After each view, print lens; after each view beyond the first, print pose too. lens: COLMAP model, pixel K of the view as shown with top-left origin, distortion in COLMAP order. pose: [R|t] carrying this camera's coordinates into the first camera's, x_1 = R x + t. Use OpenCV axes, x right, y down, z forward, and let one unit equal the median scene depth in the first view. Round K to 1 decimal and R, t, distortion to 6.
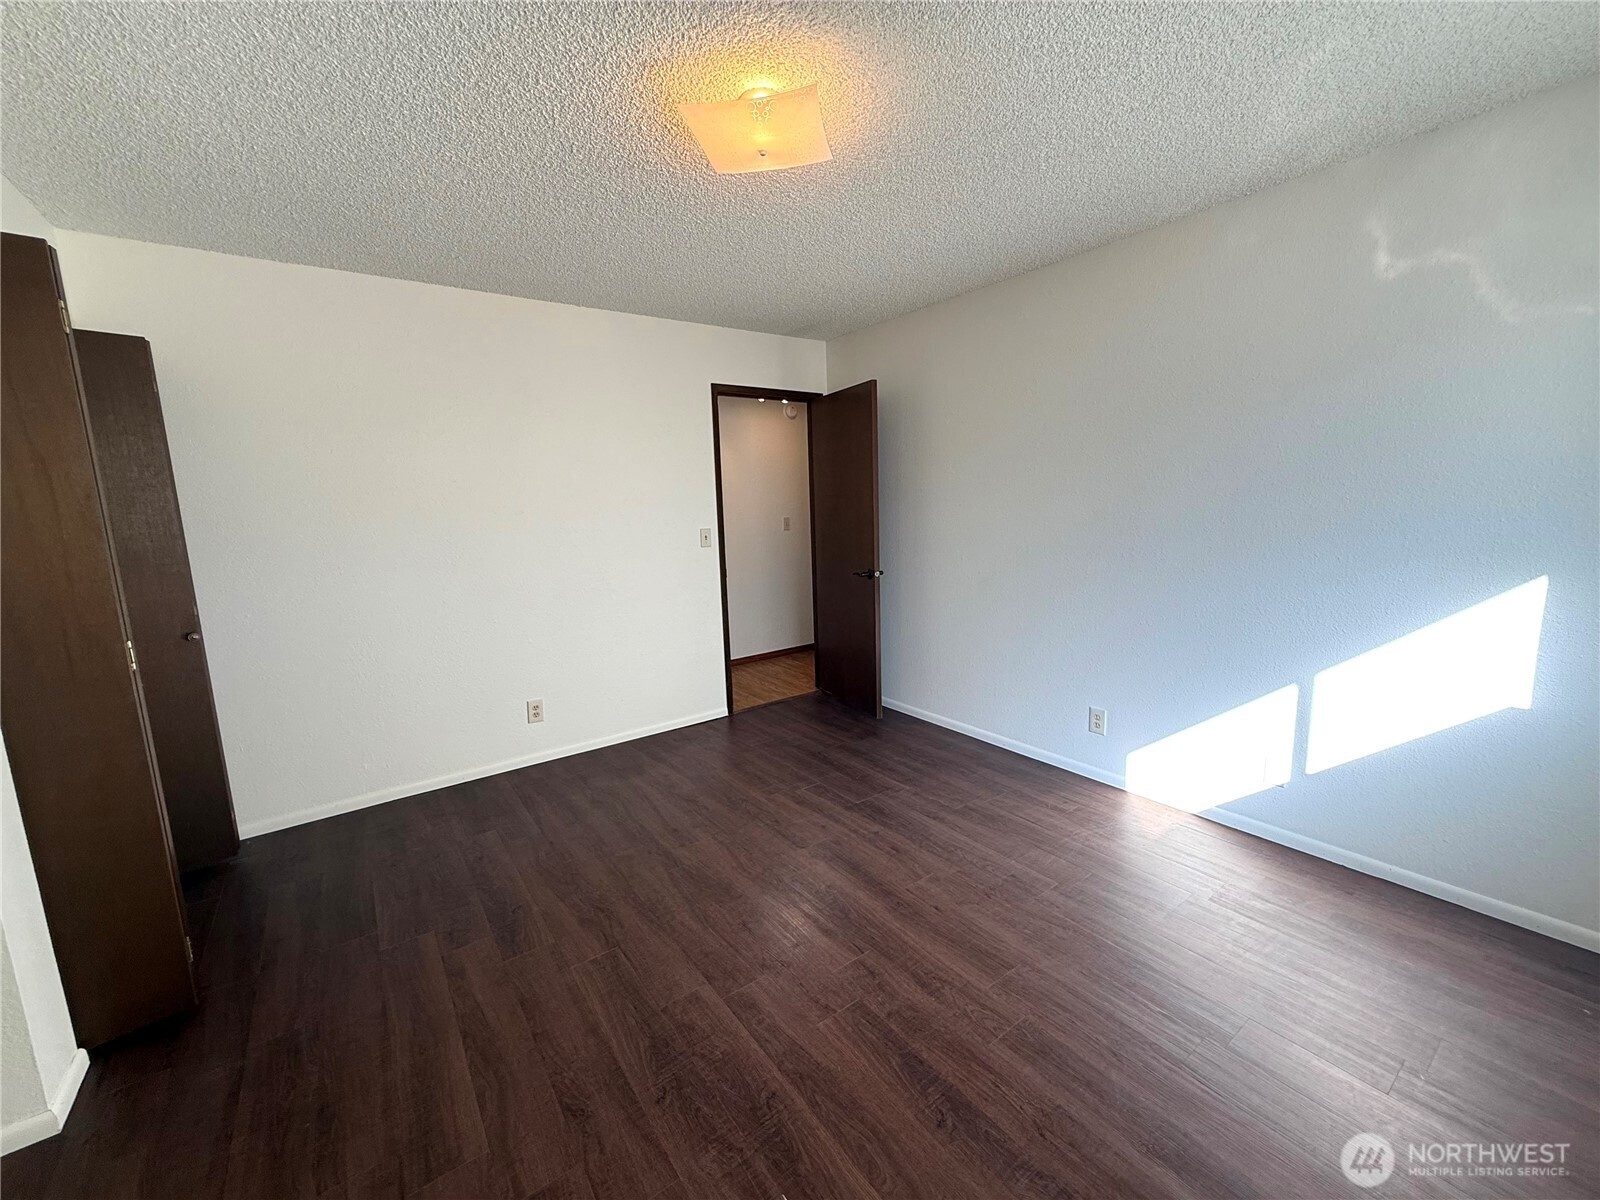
lens RADIAL K [[639.5, 0, 803.1], [0, 639.5, 598.0], [0, 0, 1]] dist [0.001387, 0.000131]
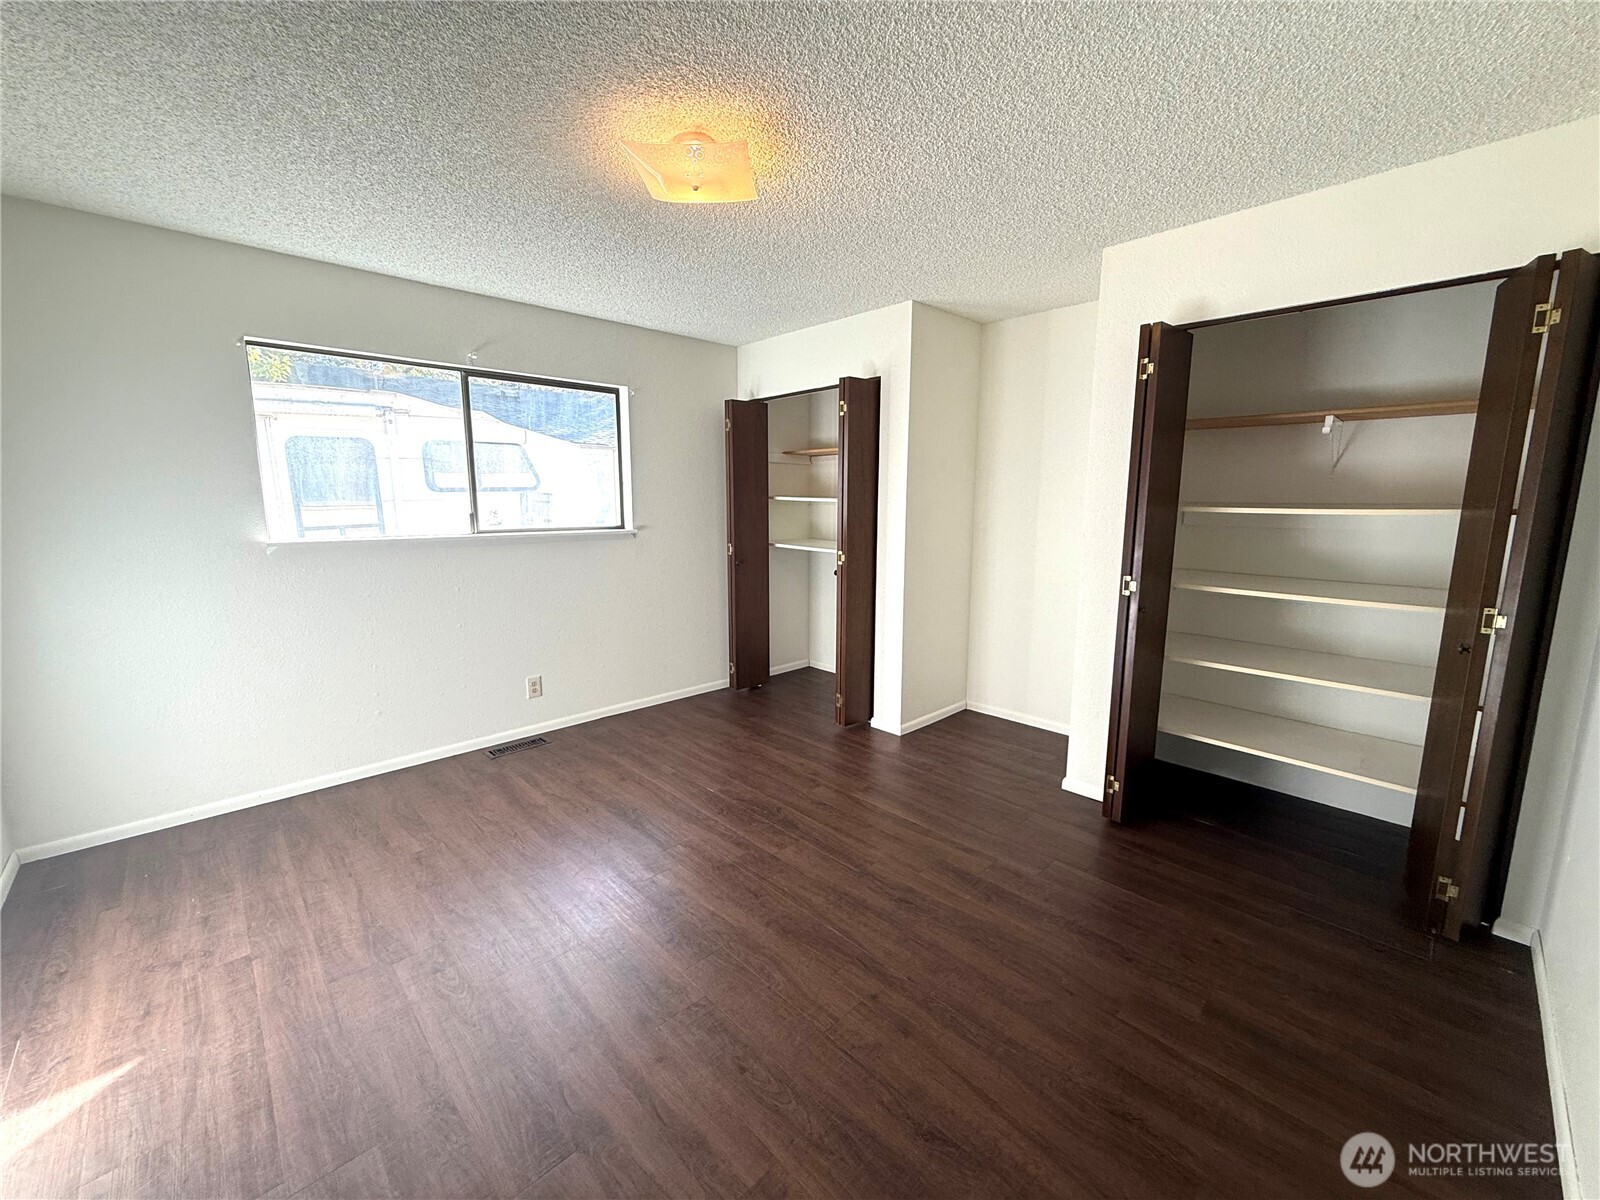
lens RADIAL K [[639.5, 0, 803.1], [0, 639.5, 598.0], [0, 0, 1]] dist [0.001387, 0.000131]
pose [[-0.990697, 0.049840, -0.126630, -0.061379], [0.008400, 0.951142, 0.308639, -0.312346], [0.135826, 0.304704, -0.942712, 1.978637]]
